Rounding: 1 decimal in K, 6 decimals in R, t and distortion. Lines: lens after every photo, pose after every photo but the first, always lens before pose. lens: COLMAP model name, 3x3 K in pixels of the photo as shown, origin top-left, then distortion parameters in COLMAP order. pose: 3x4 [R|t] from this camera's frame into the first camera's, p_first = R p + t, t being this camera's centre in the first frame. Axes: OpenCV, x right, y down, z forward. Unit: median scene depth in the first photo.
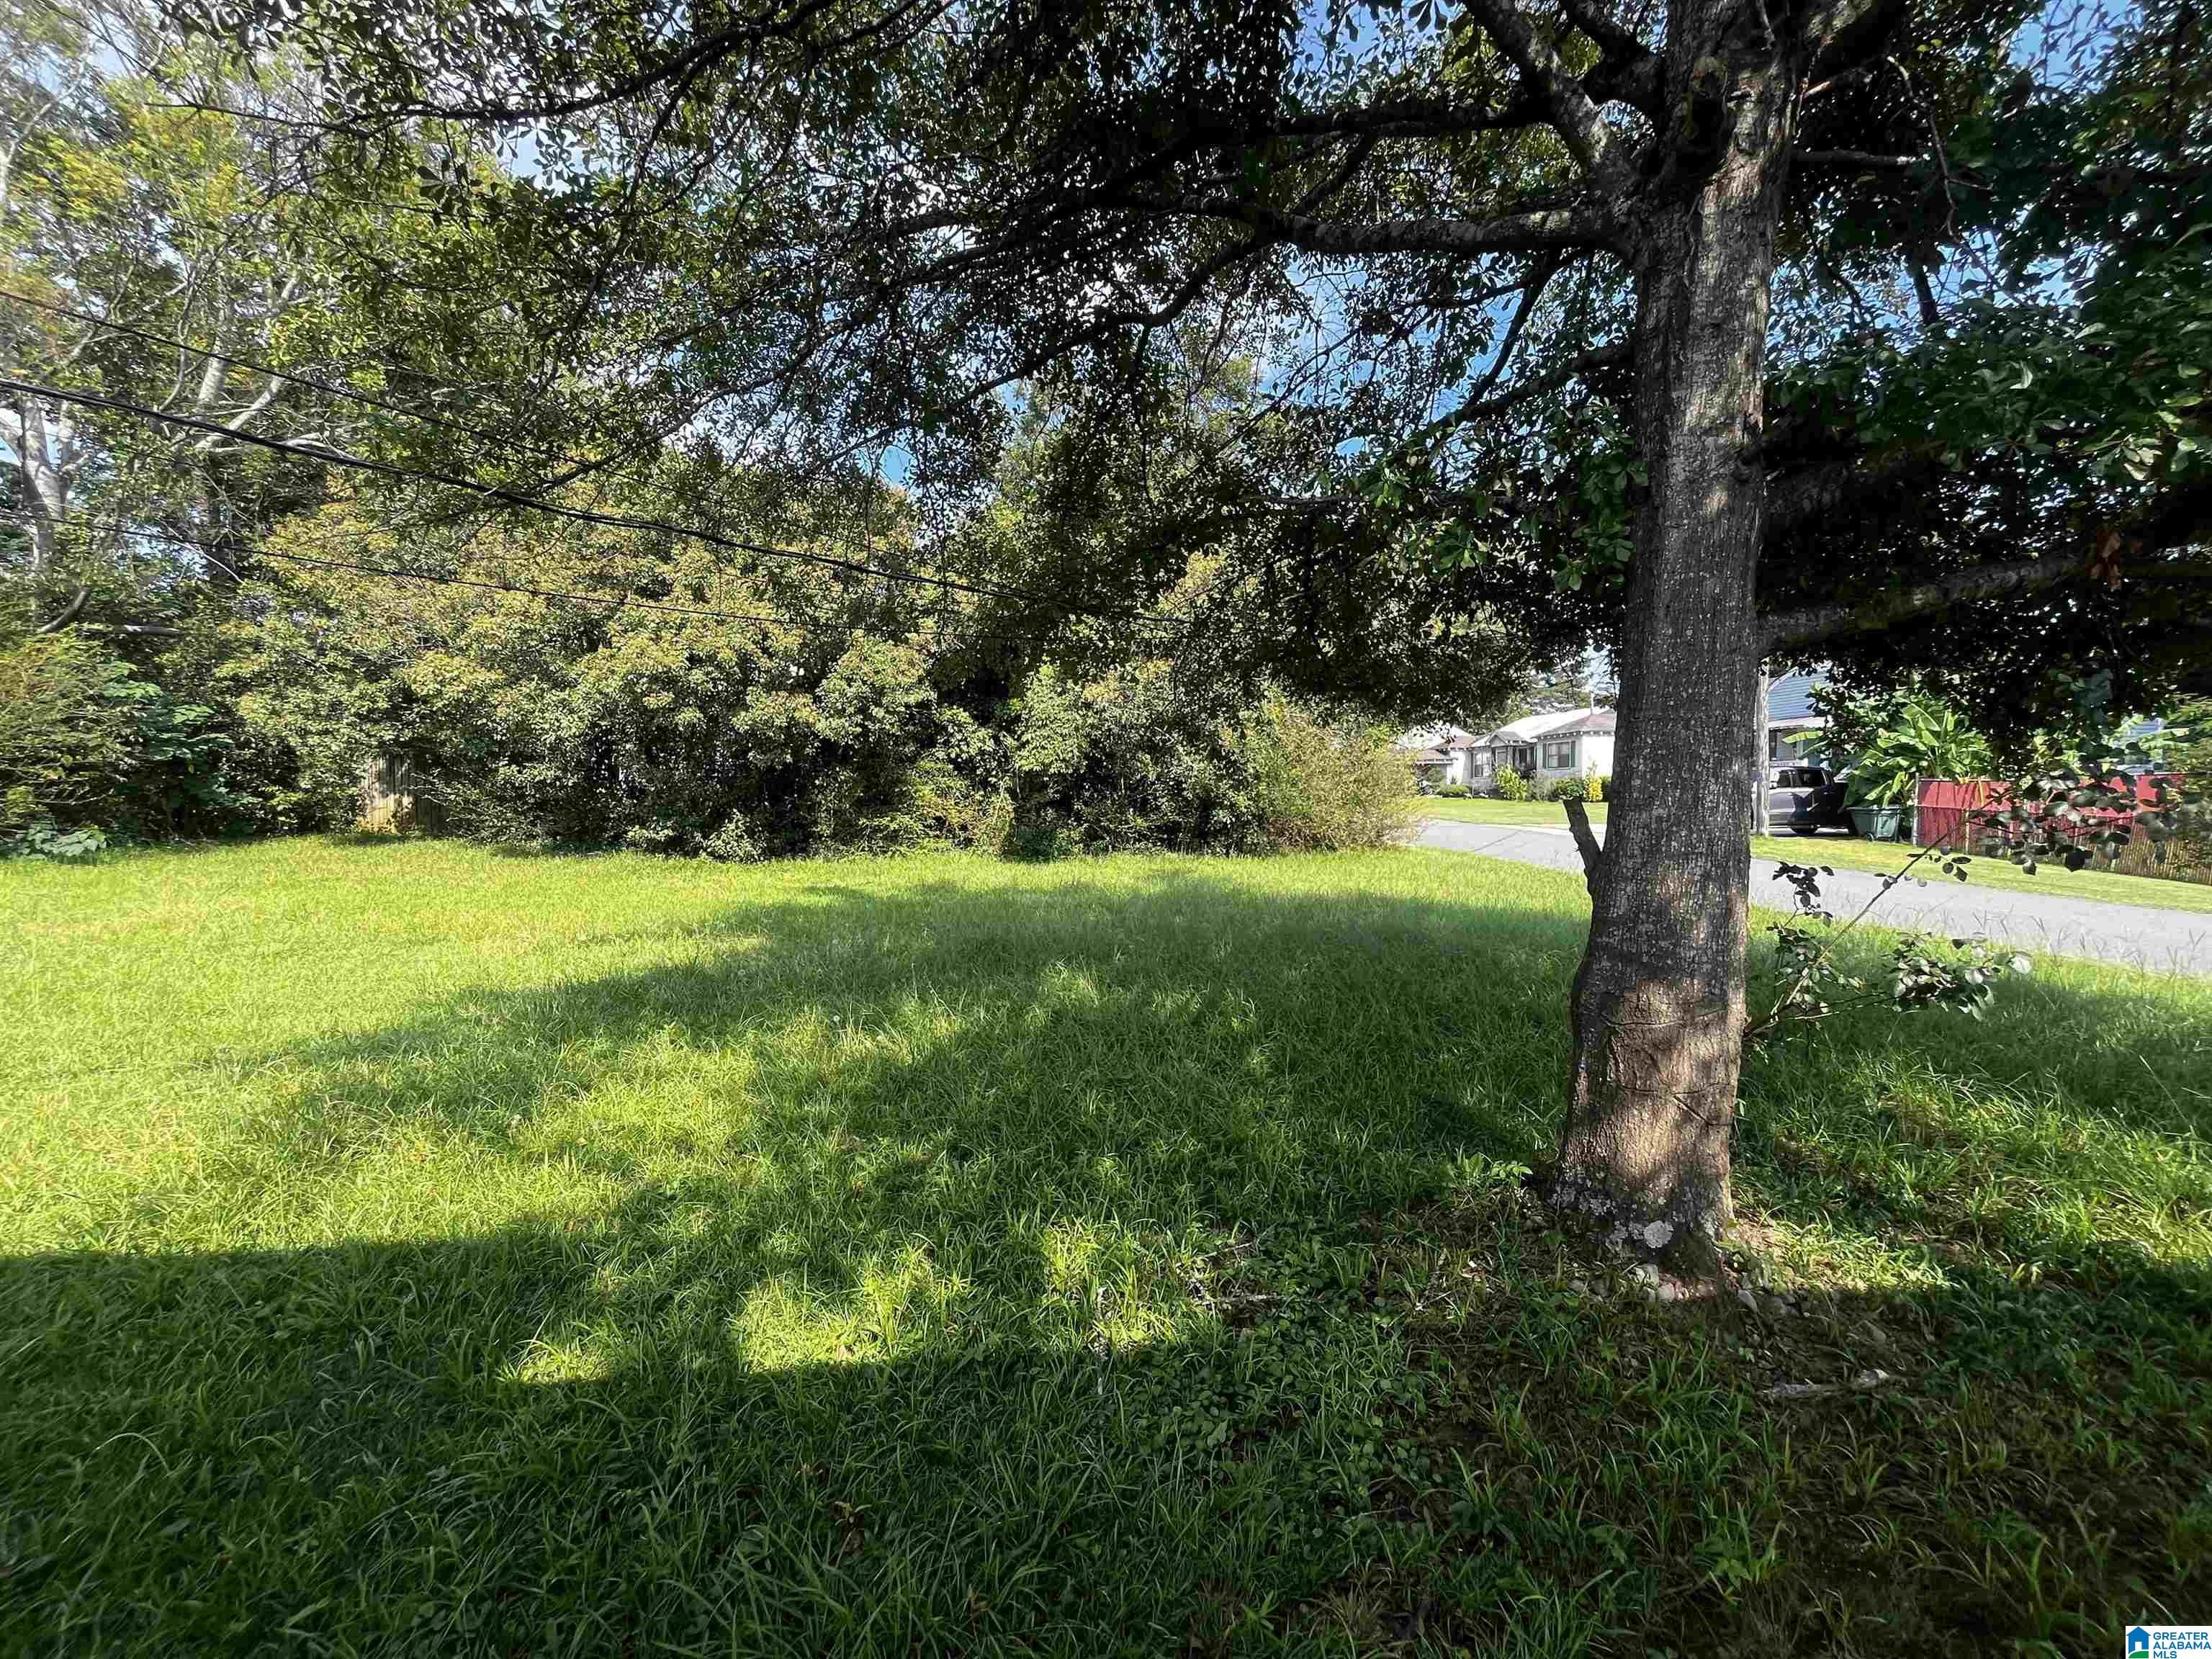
lens RADIAL K [[895.2, 0, 1102.1], [0, 895.2, 828.2], [0, 0, 1]] dist [-0.001960, 0.000269]
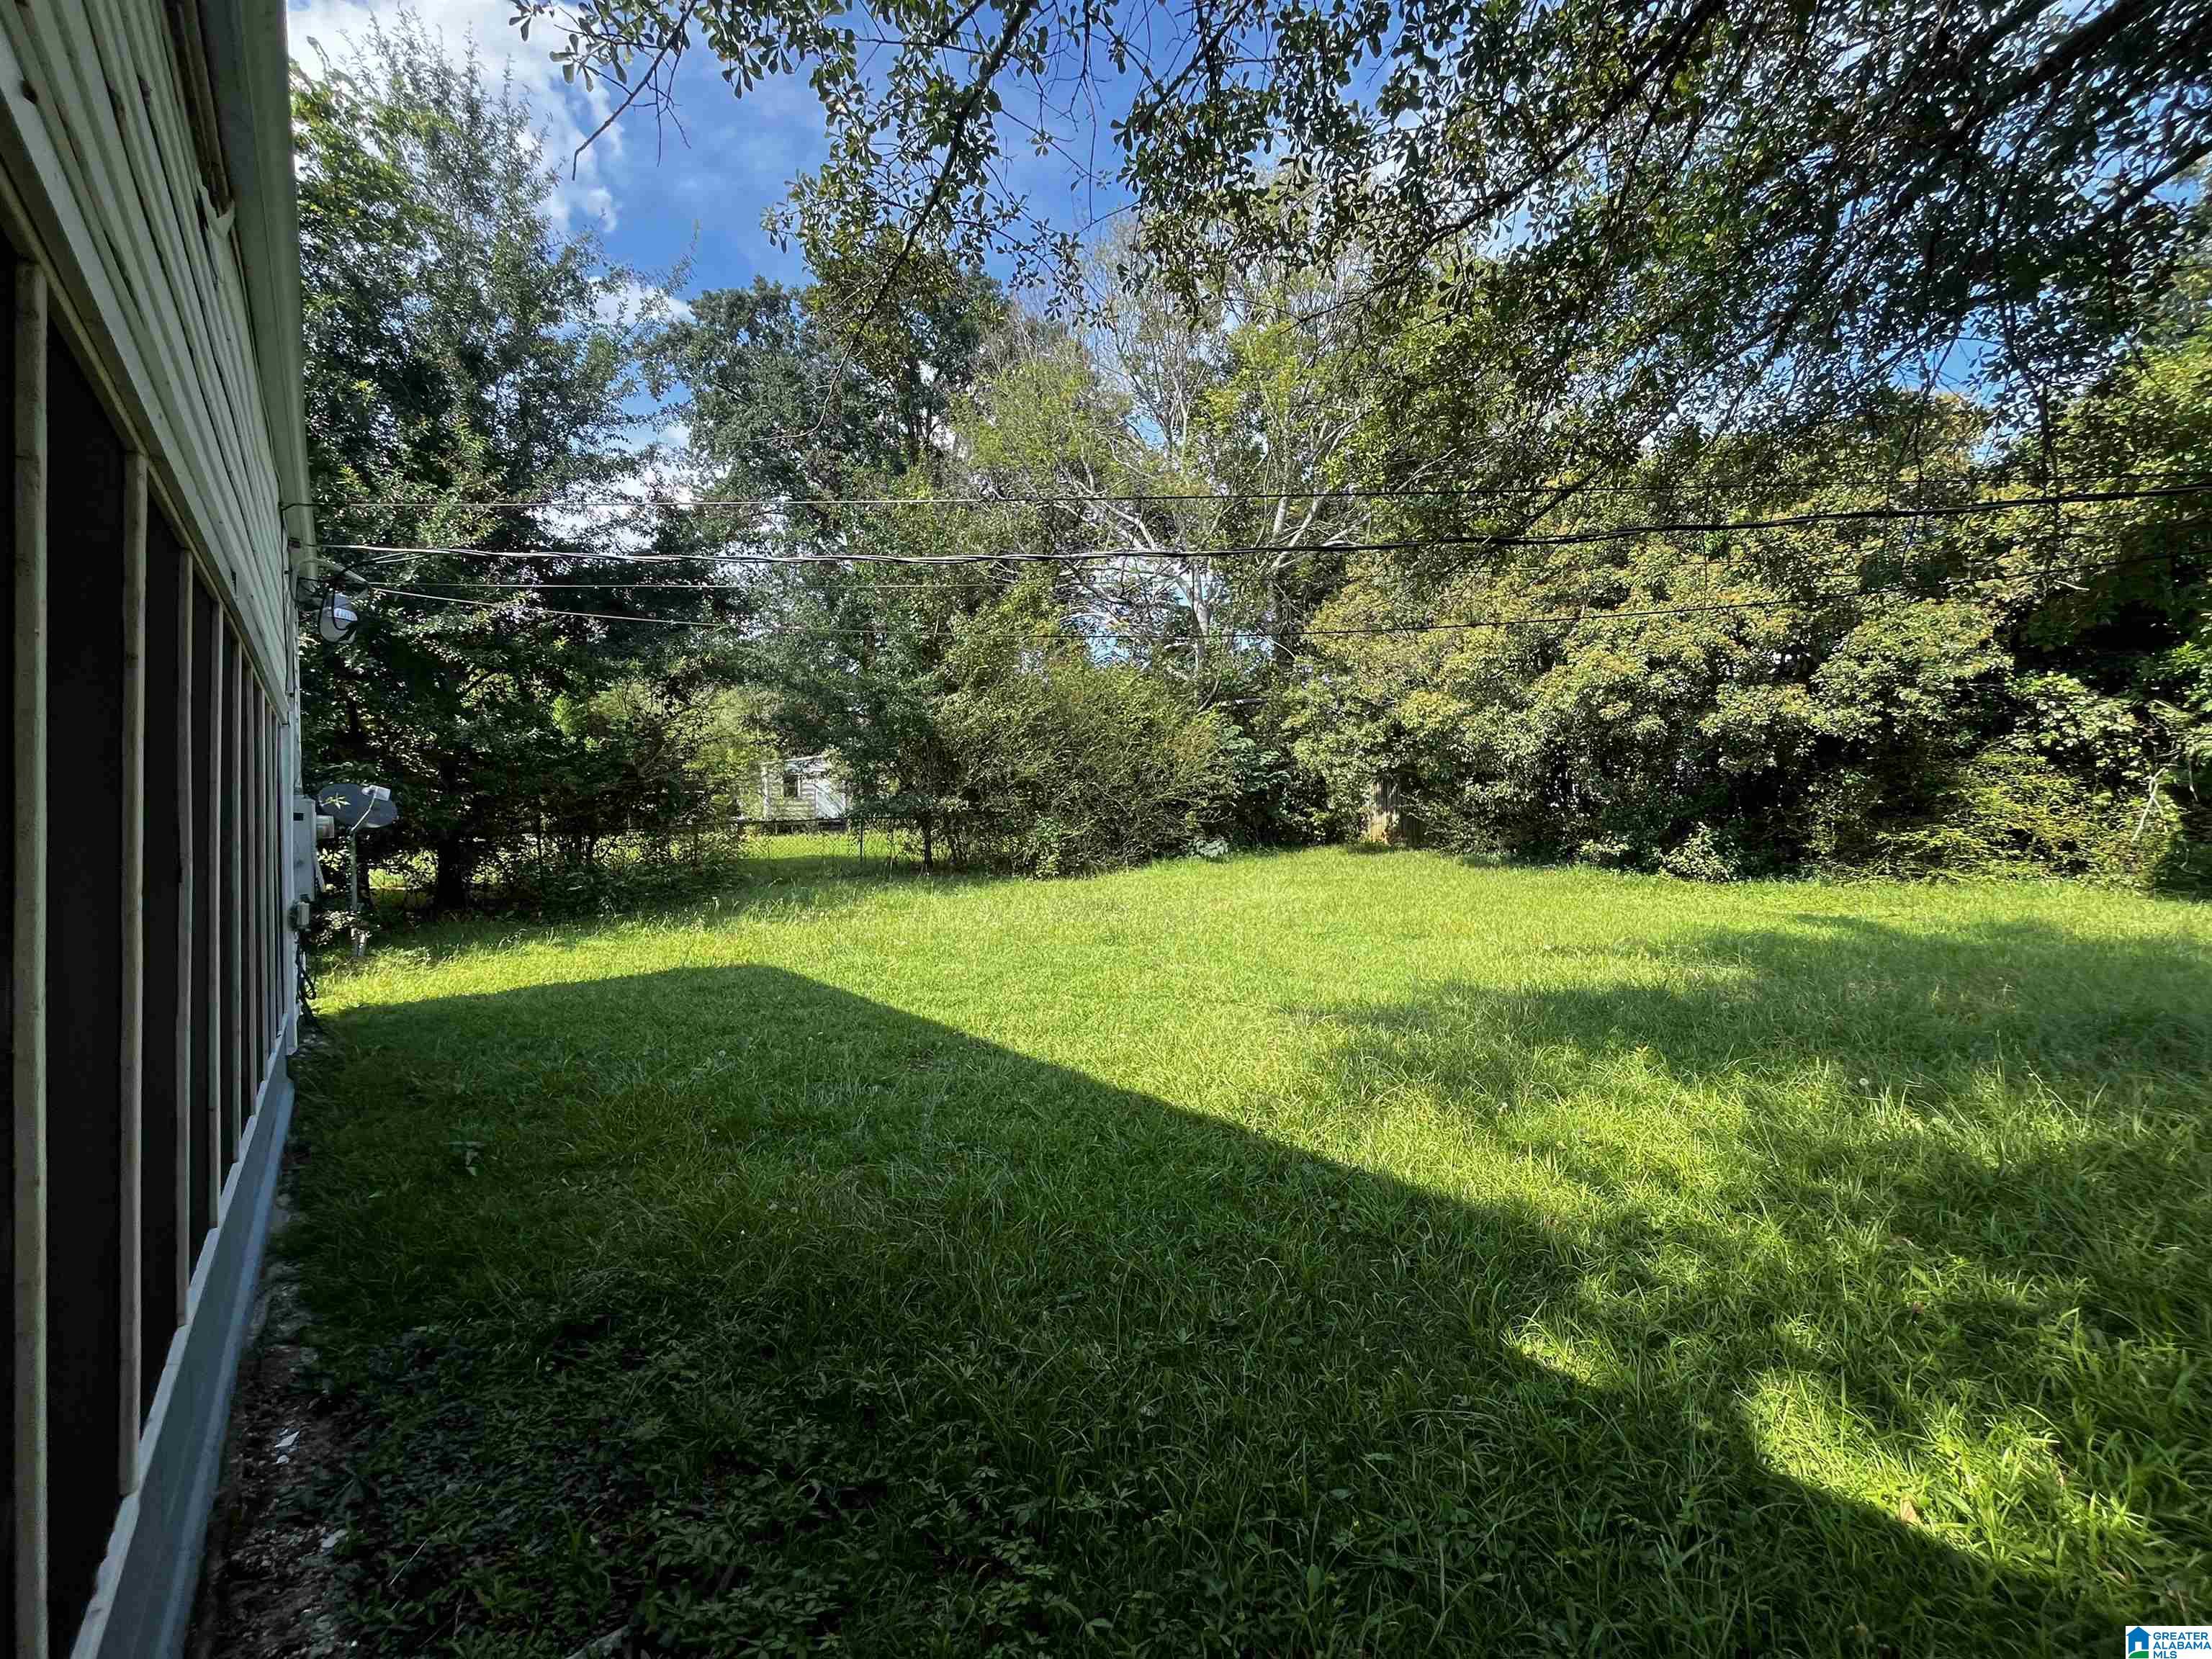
lens RADIAL K [[895.2, 0, 1102.1], [0, 895.2, 828.2], [0, 0, 1]] dist [-0.001960, 0.000269]
pose [[0.563210, -0.003378, -0.826307, -0.006491], [-0.009488, 0.999899, -0.010555, 0.000231], [0.826259, 0.013784, 0.563121, -0.005597]]
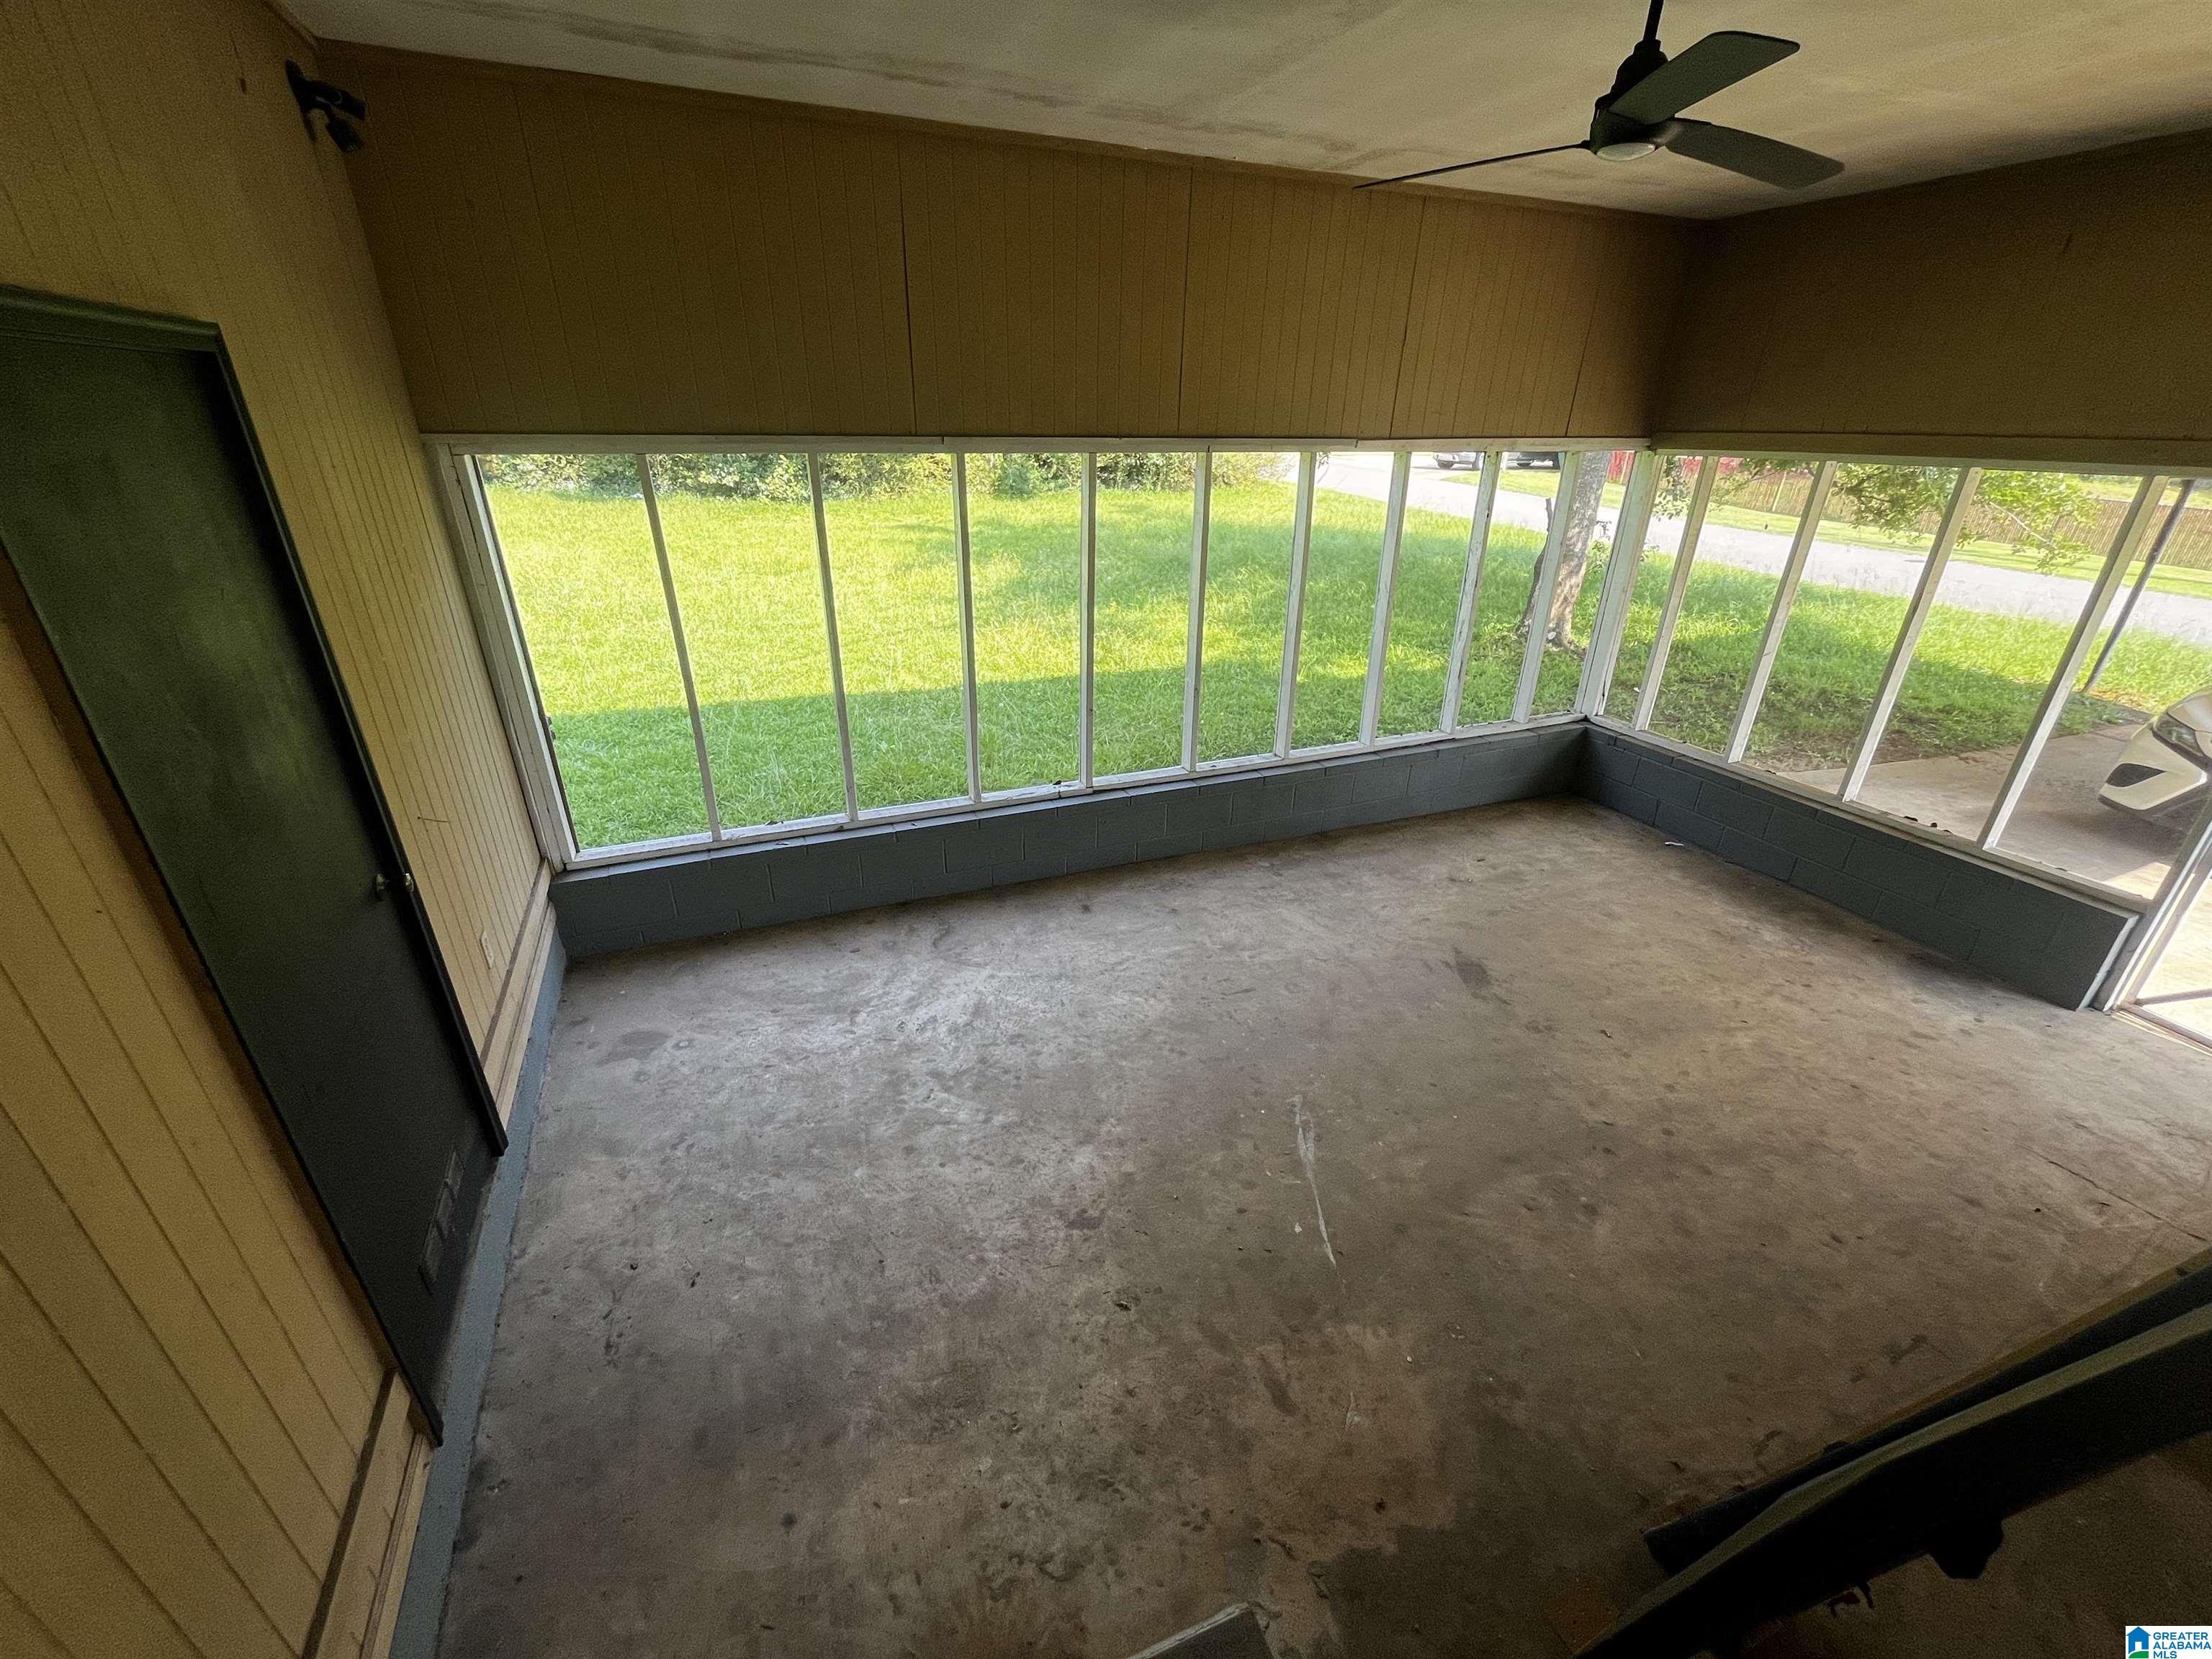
lens RADIAL K [[895.2, 0, 1102.1], [0, 895.2, 828.2], [0, 0, 1]] dist [-0.001960, 0.000269]
pose [[0.958449, -0.112061, 0.262332, -0.429434], [-0.002375, 0.916444, 0.400157, -0.053646], [-0.285255, -0.384153, 0.878098, -0.388695]]
